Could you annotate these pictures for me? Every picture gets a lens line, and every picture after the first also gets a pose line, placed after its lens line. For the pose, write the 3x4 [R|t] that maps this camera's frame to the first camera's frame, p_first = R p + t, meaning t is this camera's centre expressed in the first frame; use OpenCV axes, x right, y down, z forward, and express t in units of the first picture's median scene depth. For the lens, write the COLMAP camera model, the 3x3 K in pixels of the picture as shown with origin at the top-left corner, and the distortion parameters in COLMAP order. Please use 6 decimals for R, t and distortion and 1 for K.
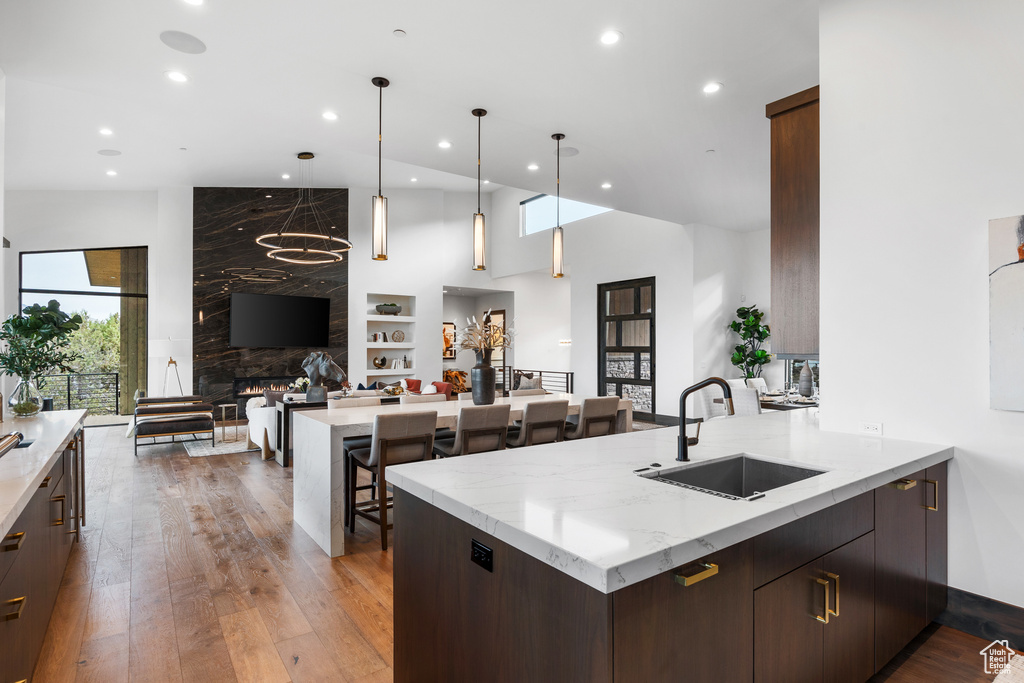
lens RADIAL K [[520.5, 0, 512.0], [0, 520.5, 341.5], [0, 0, 1]] dist [-0.000927, -0.000103]
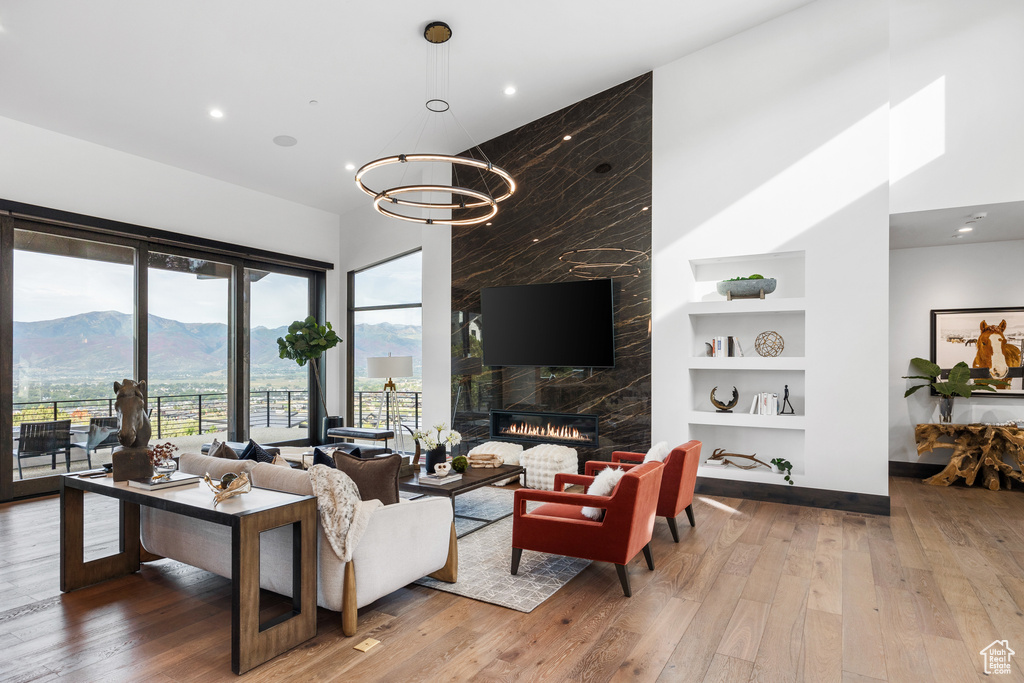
lens RADIAL K [[578.1, 0, 516.3], [0, 578.1, 349.2], [0, 0, 1]] dist [-0.001392, -0.002965]
pose [[0.413094, -0.021443, -0.910436, 0.158831], [0.008128, 0.999770, -0.019858, 0.003260], [0.910652, 0.000803, 0.413174, 0.604599]]
